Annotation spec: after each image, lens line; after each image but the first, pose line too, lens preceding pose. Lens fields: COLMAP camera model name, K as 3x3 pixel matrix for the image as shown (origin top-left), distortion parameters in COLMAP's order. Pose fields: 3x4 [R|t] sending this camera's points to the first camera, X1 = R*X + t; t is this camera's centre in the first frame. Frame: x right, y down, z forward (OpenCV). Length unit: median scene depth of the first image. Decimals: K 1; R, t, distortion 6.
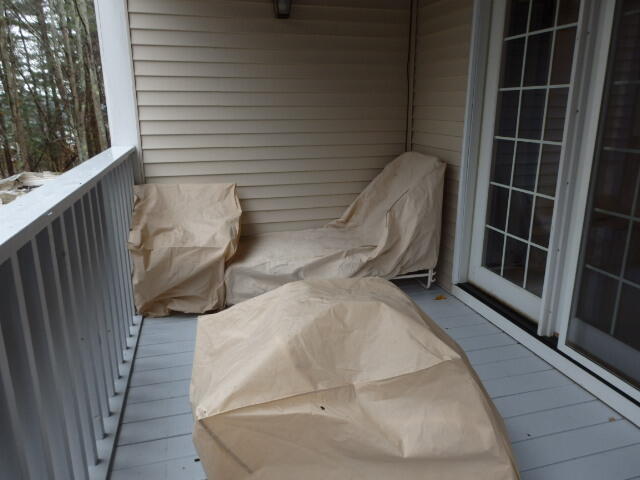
lens RADIAL K [[471.7, 0, 320.0], [0, 471.7, 240.0], [0, 0, 1]] dist [-0.001155, -0.000218]
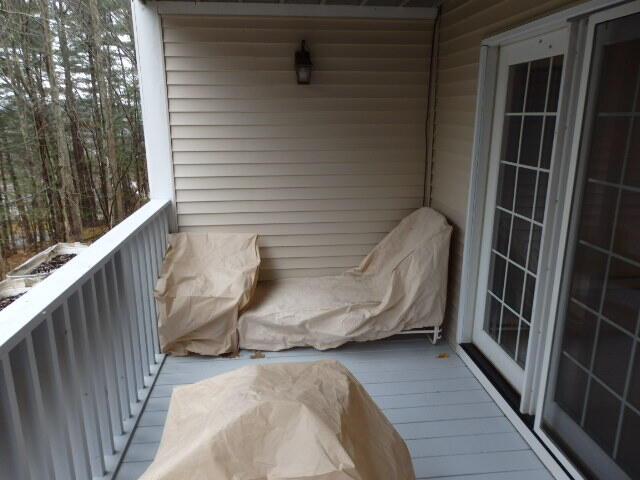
lens RADIAL K [[473.7, 0, 320.0], [0, 473.7, 240.0], [0, 0, 1]] dist [-0.000041, 0.003931]
pose [[0.986311, 0.041532, -0.159580, 0.153376], [-0.042774, 0.999075, -0.004358, -0.119303], [0.159251, 0.011124, 0.987175, -0.062896]]
